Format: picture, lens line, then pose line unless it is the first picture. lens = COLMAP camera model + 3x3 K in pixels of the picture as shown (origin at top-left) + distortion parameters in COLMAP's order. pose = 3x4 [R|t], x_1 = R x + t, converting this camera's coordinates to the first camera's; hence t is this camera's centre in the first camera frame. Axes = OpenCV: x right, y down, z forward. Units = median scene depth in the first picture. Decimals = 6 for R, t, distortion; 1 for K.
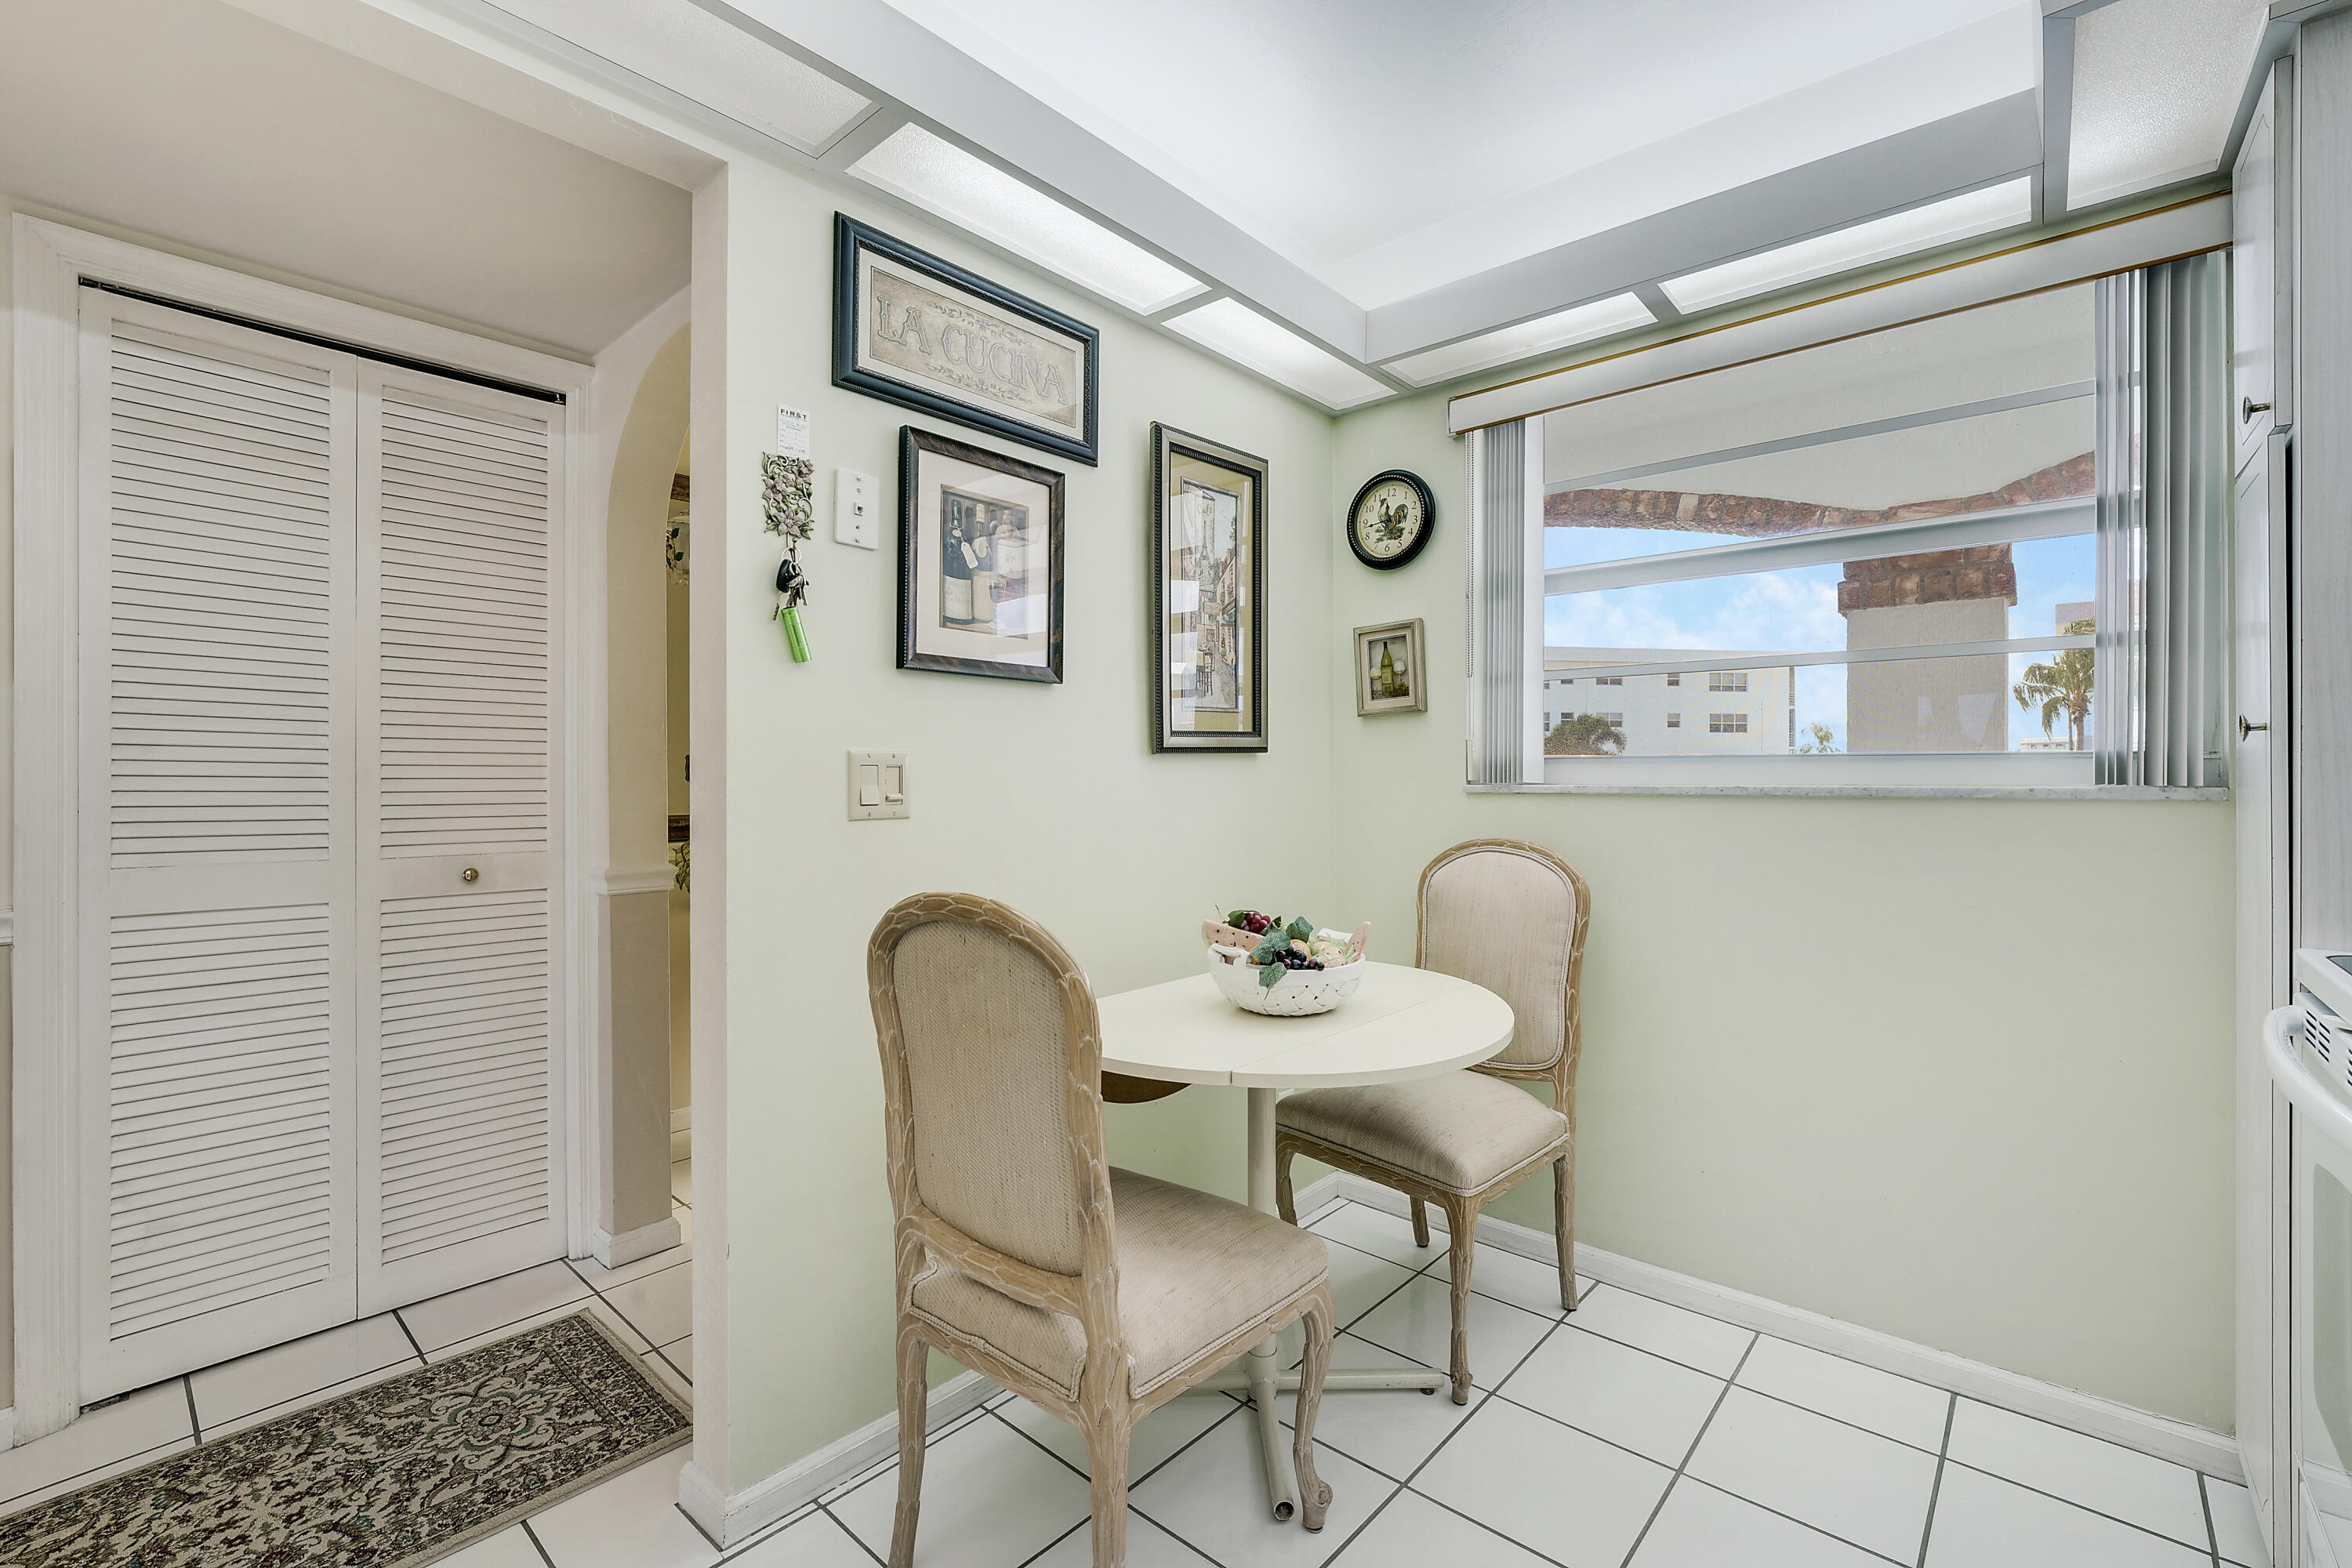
lens RADIAL K [[1011.5, 0, 1178.8], [0, 1011.5, 775.6], [0, 0, 1]] dist [0.002650, -0.000085]
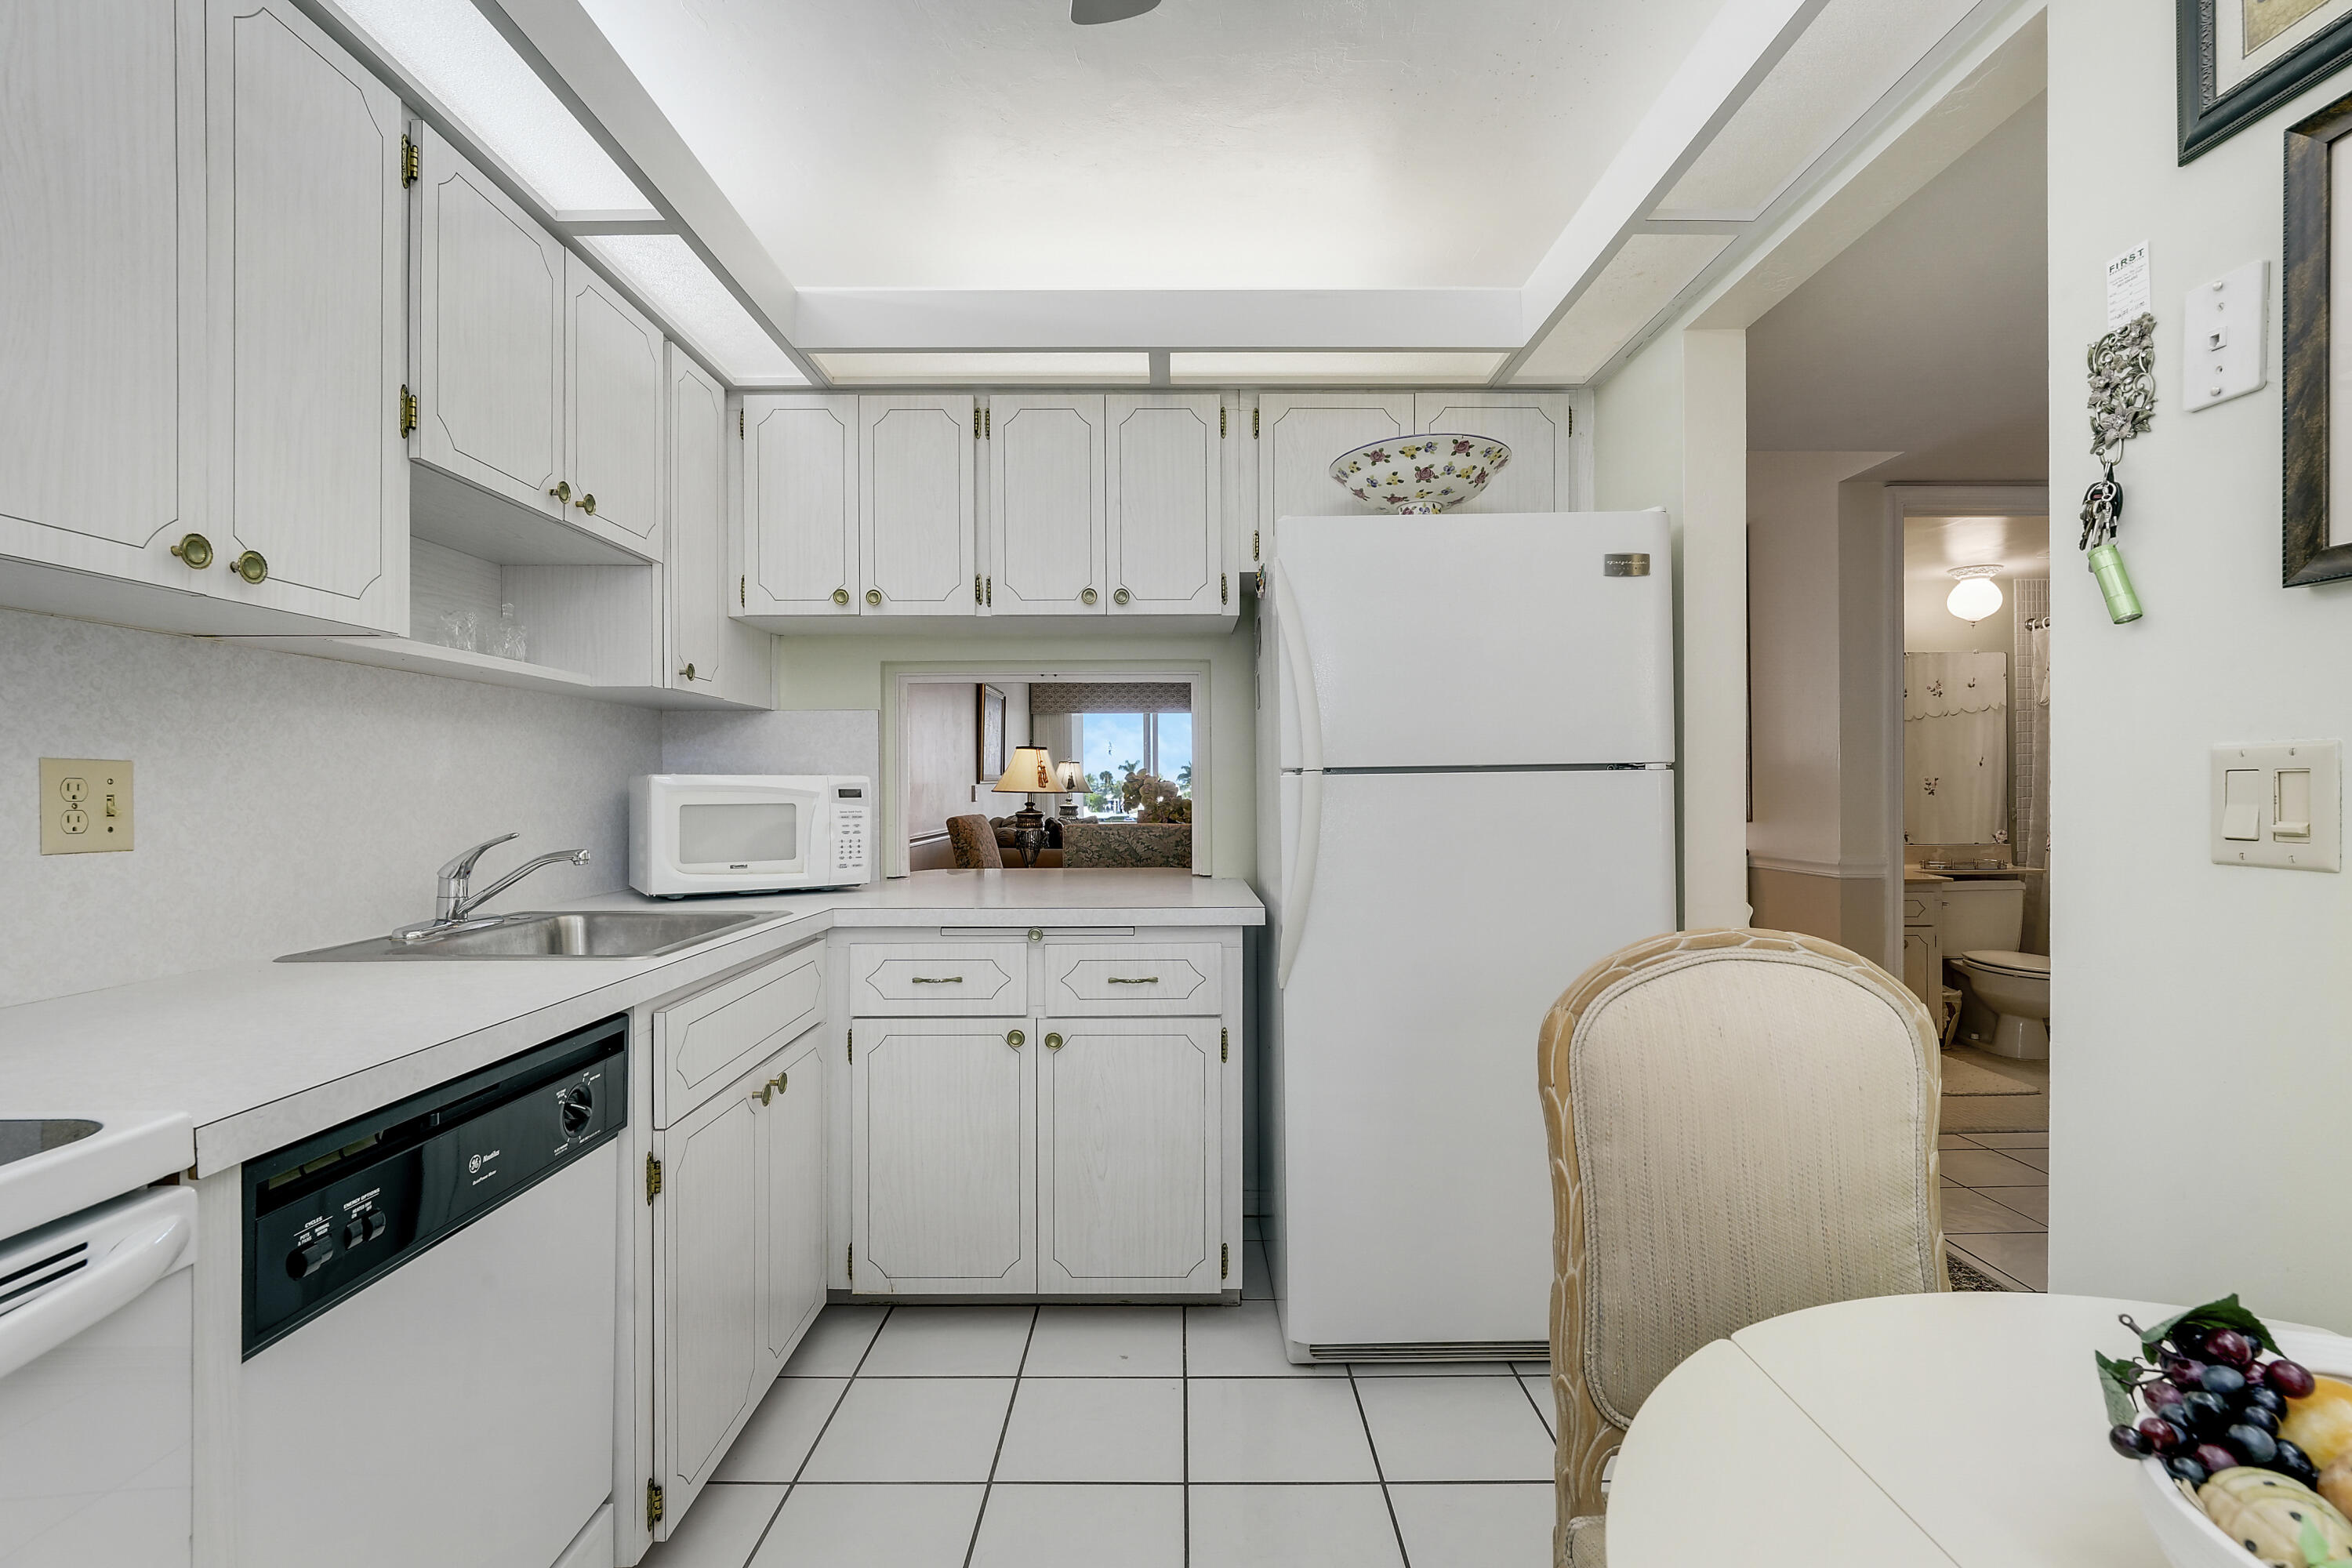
lens RADIAL K [[1011.5, 0, 1180.9], [0, 1011.5, 786.7], [0, 0, 1]] dist [0.002650, -0.000085]
pose [[-0.736623, 0.005610, -0.676280, 0.552238], [0.006424, 0.999979, 0.001299, -0.005906], [0.676273, -0.003387, -0.736644, 1.061469]]
